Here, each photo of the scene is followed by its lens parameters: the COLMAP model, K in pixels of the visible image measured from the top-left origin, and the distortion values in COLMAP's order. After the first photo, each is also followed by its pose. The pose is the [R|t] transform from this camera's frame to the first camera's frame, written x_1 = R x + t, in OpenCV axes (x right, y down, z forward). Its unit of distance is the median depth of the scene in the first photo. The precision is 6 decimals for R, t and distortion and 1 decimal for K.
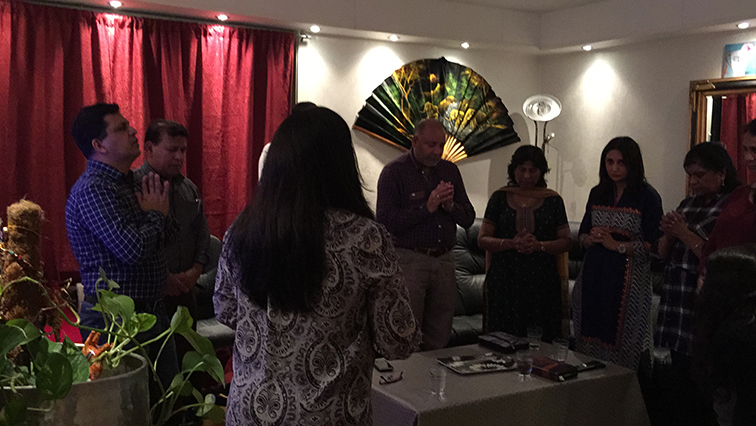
lens RADIAL K [[771.9, 0, 380.0], [0, 771.9, 204.6], [0, 0, 1]] dist [0.030399, 0.000000]
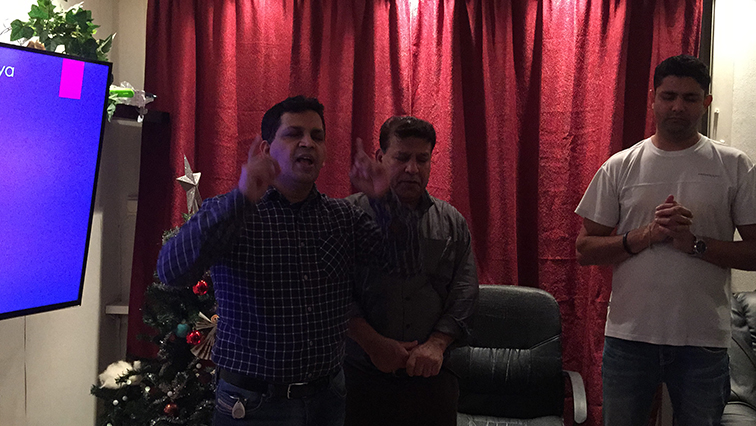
lens RADIAL K [[788.9, 0, 386.7], [0, 788.9, 199.8], [0, 0, 1]] dist [0.059767, 0.000000]
pose [[0.756540, 0.018114, -0.653697, 0.102410], [-0.043946, 0.998765, -0.023185, -0.014542], [0.652470, 0.046268, 0.756401, 0.330922]]
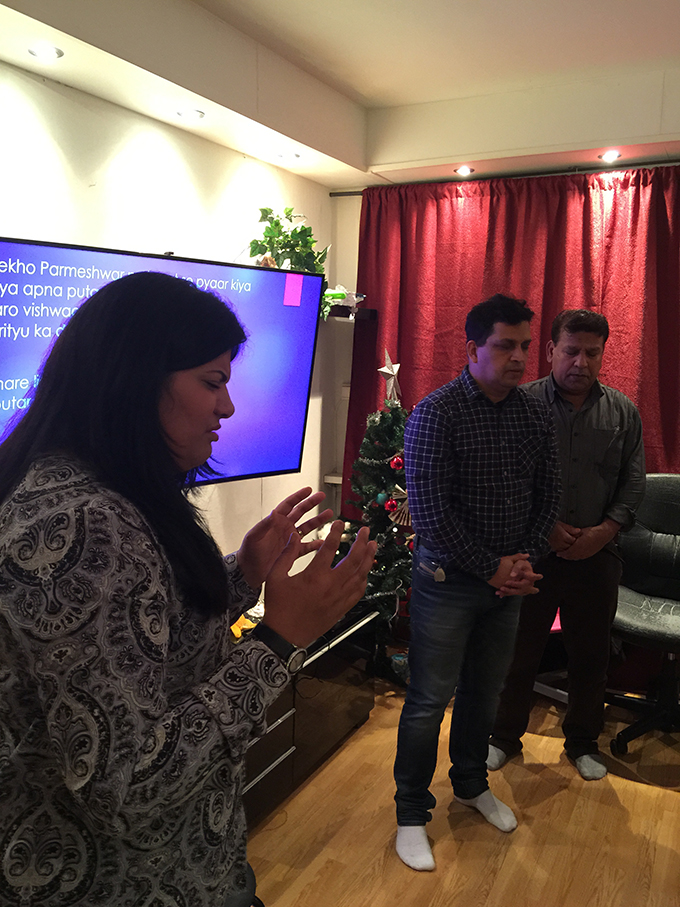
lens RADIAL K [[768.9, 0, 341.9], [0, 768.9, 449.8], [0, 0, 1]] dist [0.086684, -0.146834]
pose [[0.500341, 0.098948, -0.860156, 0.153768], [-0.059293, 0.995032, 0.079973, -0.018638], [0.863796, 0.010987, 0.503723, 0.315052]]
